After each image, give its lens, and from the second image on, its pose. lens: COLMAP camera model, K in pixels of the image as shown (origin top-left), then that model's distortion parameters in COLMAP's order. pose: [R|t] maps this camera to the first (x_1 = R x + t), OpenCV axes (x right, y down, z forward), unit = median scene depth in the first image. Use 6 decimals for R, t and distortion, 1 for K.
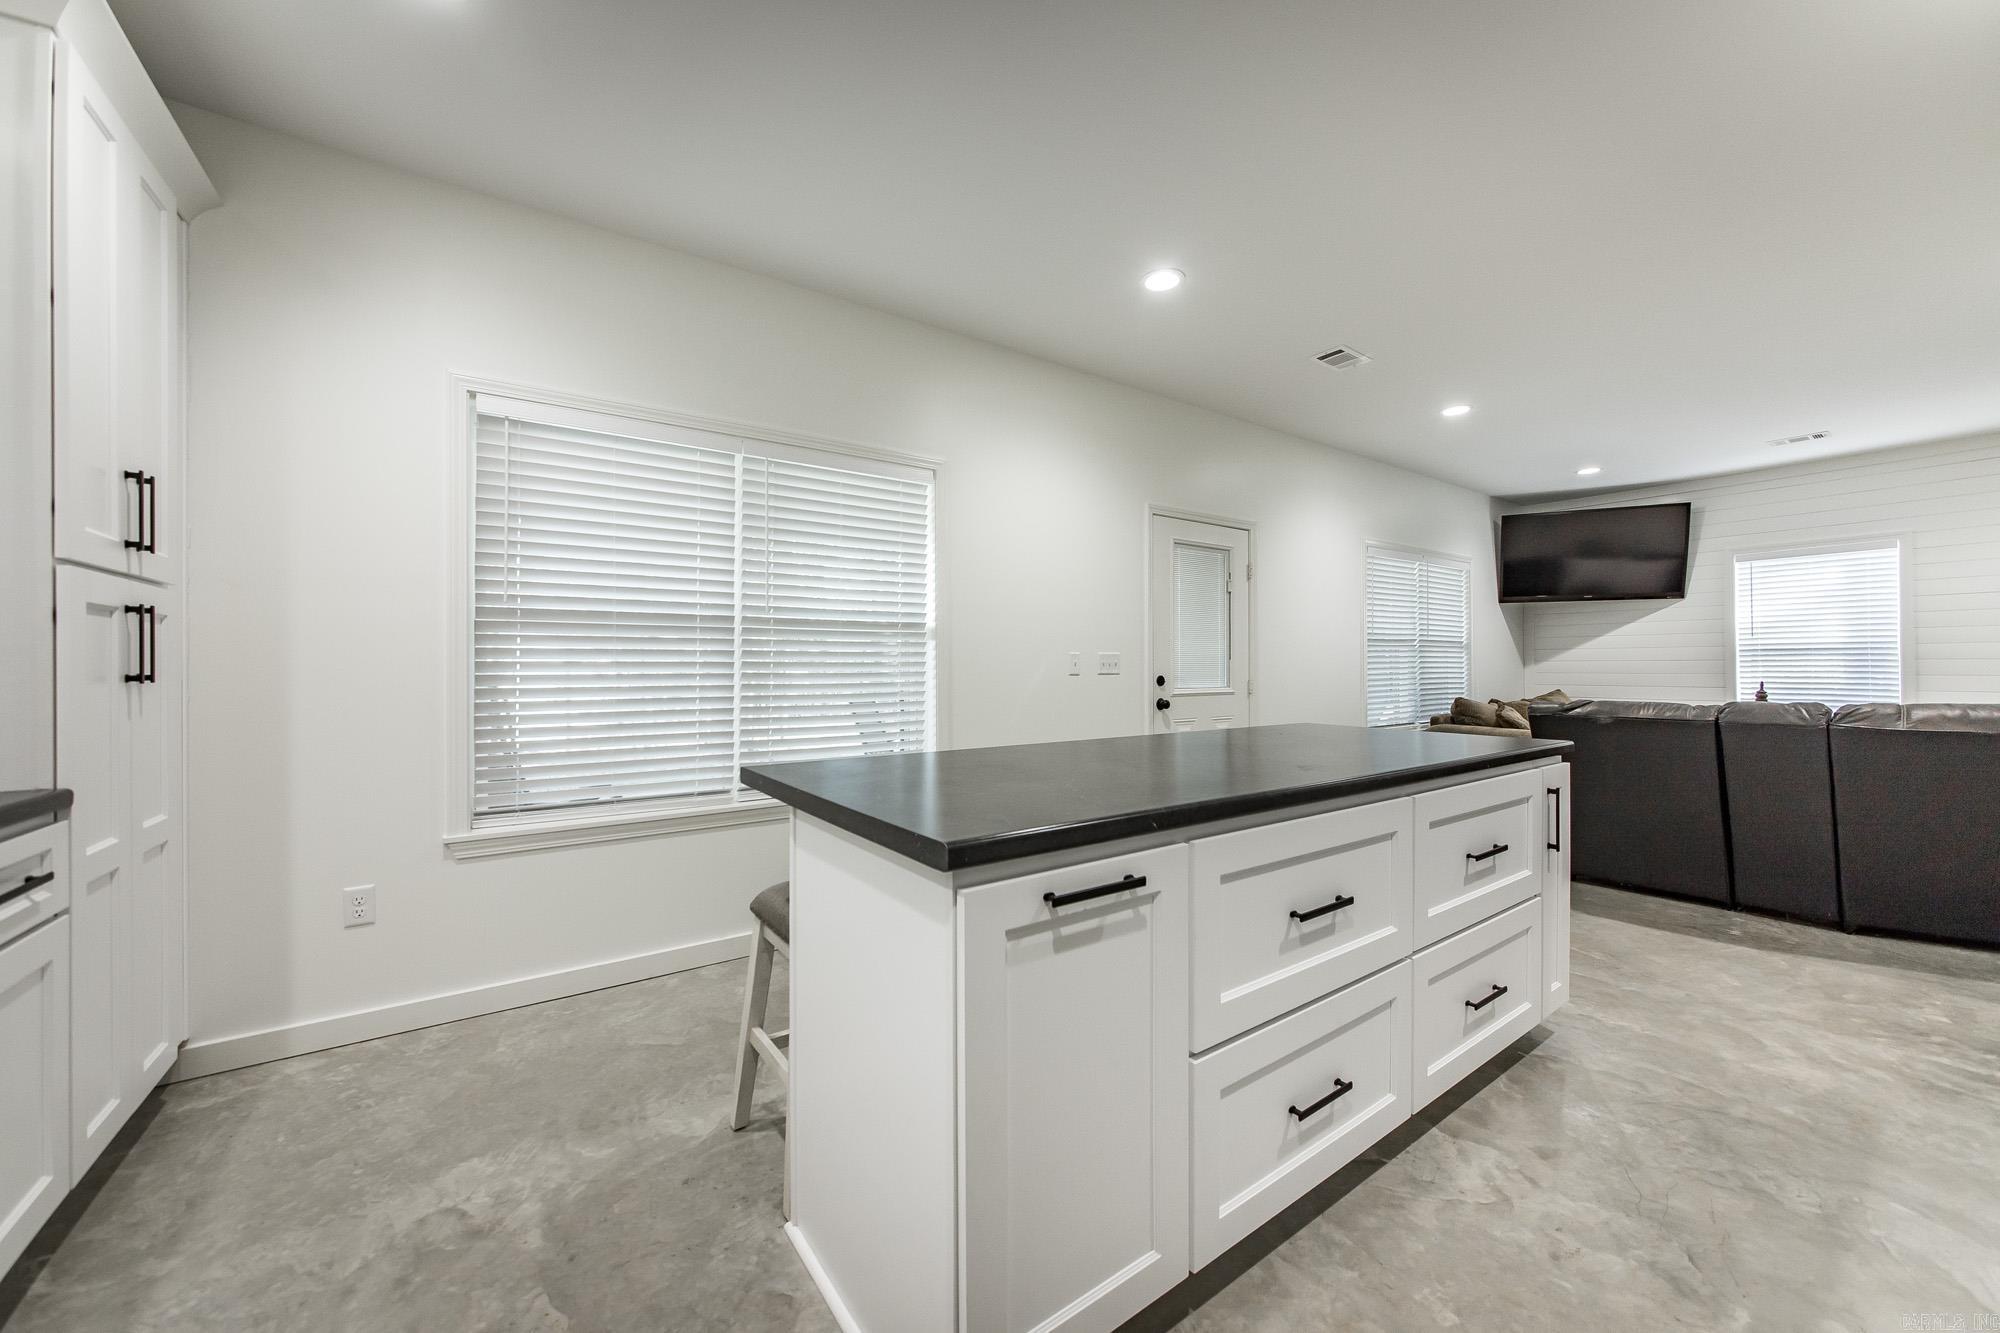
lens RADIAL K [[730.2, 0, 1002.9], [0, 730.2, 669.0], [0, 0, 1]] dist [-0.010492, 0.001942]
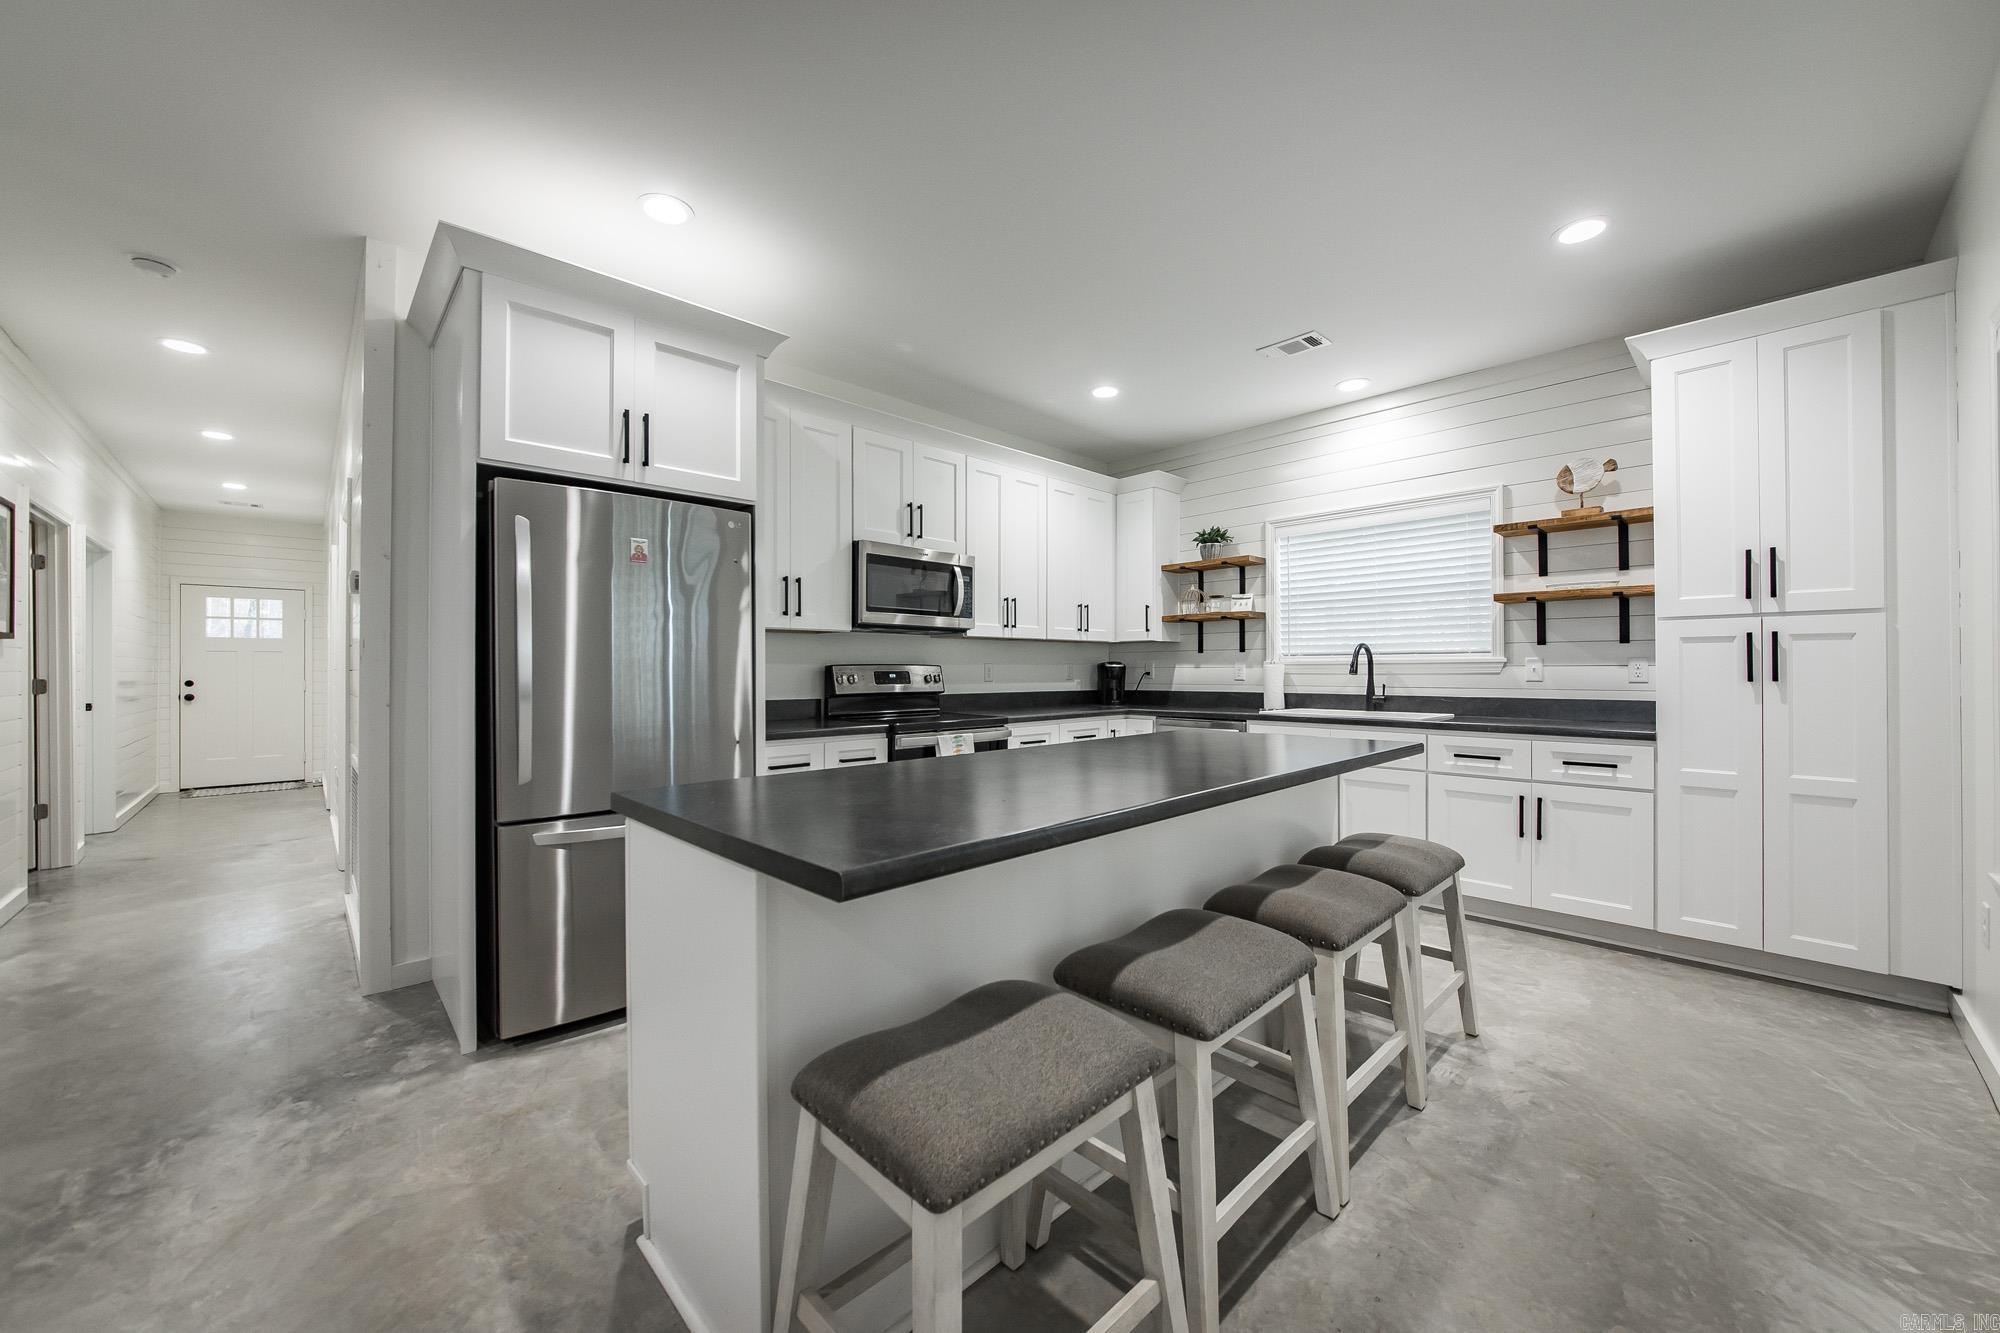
lens RADIAL K [[730.2, 0, 1018.6], [0, 730.2, 670.8], [0, 0, 1]] dist [-0.010492, 0.001942]
pose [[-0.986499, 0.006491, -0.163639, 0.276318], [0.005946, 0.999975, 0.003820, -0.008199], [0.163659, 0.002796, -0.986513, 0.944974]]
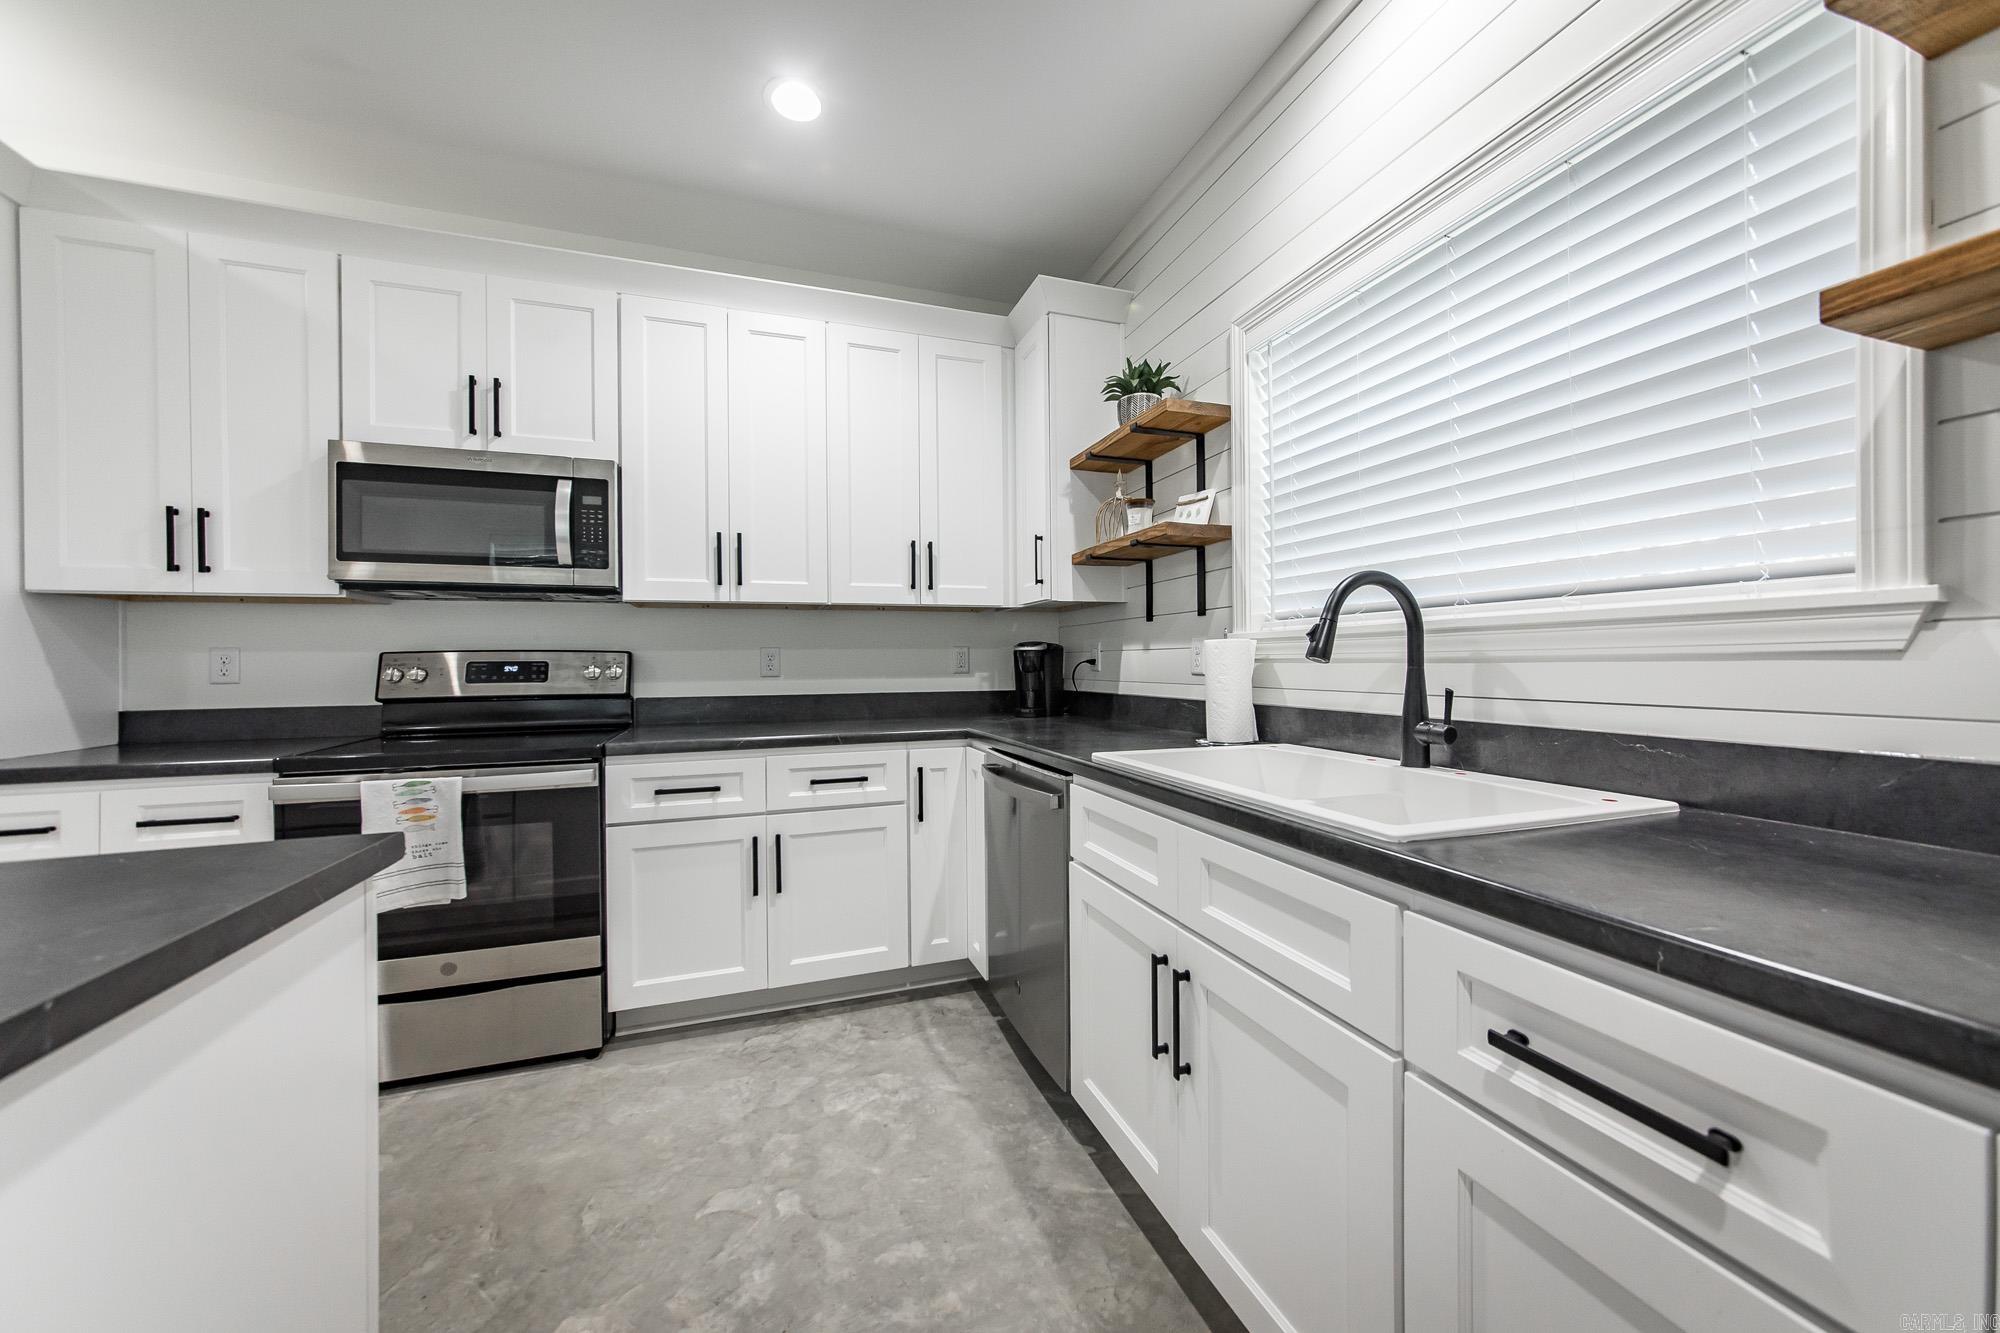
lens RADIAL K [[730.2, 0, 1019.0], [0, 730.2, 657.0], [0, 0, 1]] dist [-0.010492, 0.001942]
pose [[-0.963234, 0.015852, 0.268197, -0.283651], [0.014976, 0.999874, -0.005313, 0.001007], [-0.268247, -0.001101, -0.963350, 0.416090]]
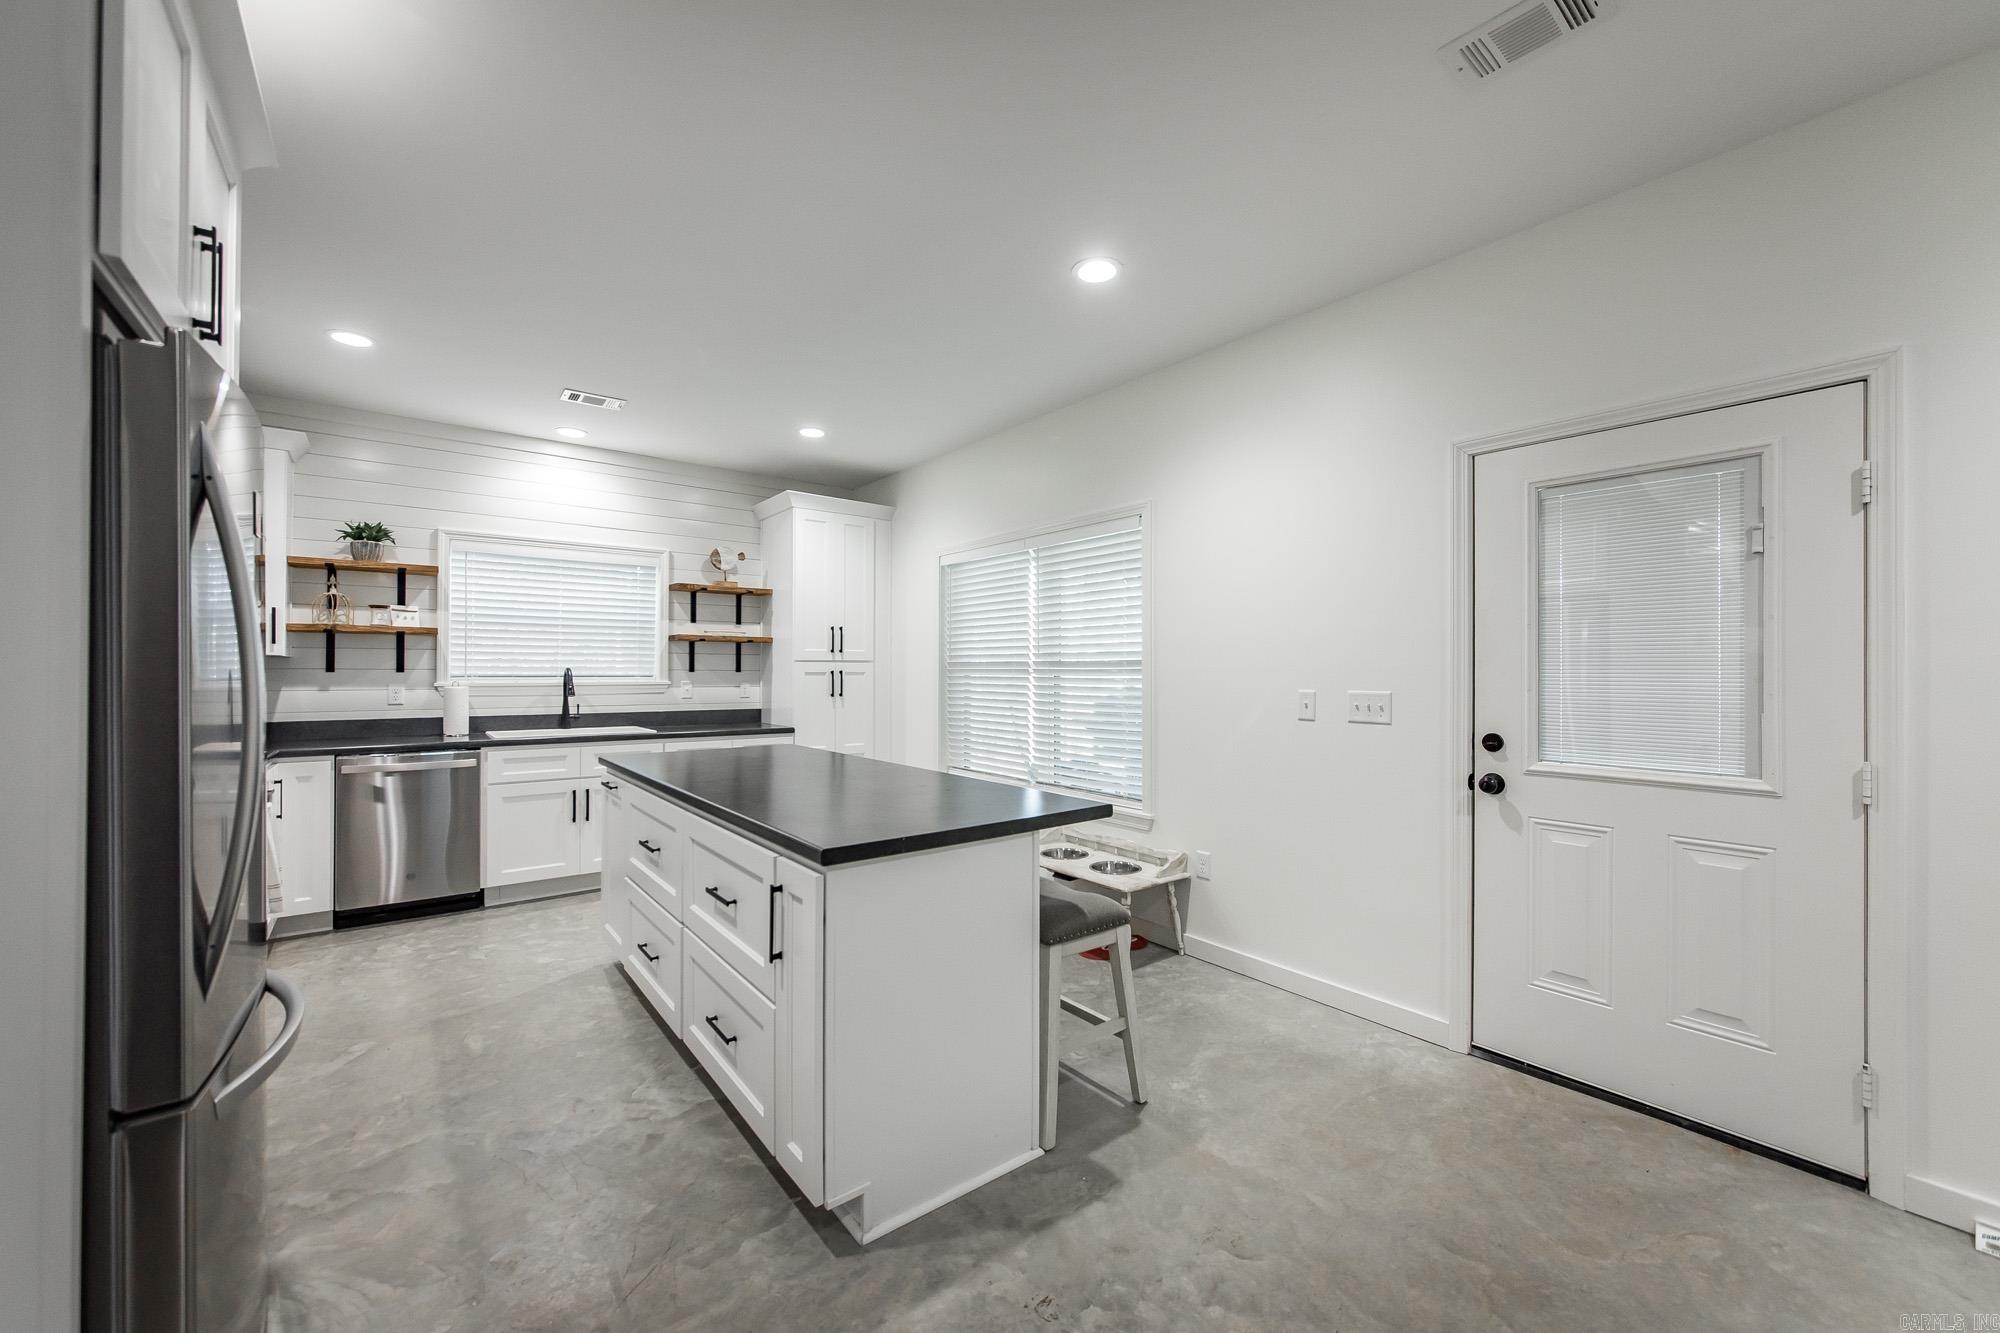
lens RADIAL K [[770.7, 0, 993.6], [0, 770.7, 665.0], [0, 0, 1]] dist [-0.008923, -0.000668]
pose [[0.056189, -0.005742, -0.998404, 0.838630], [-0.006085, 0.999963, -0.006093, -0.040086], [0.998402, 0.006418, 0.056152, 0.610156]]
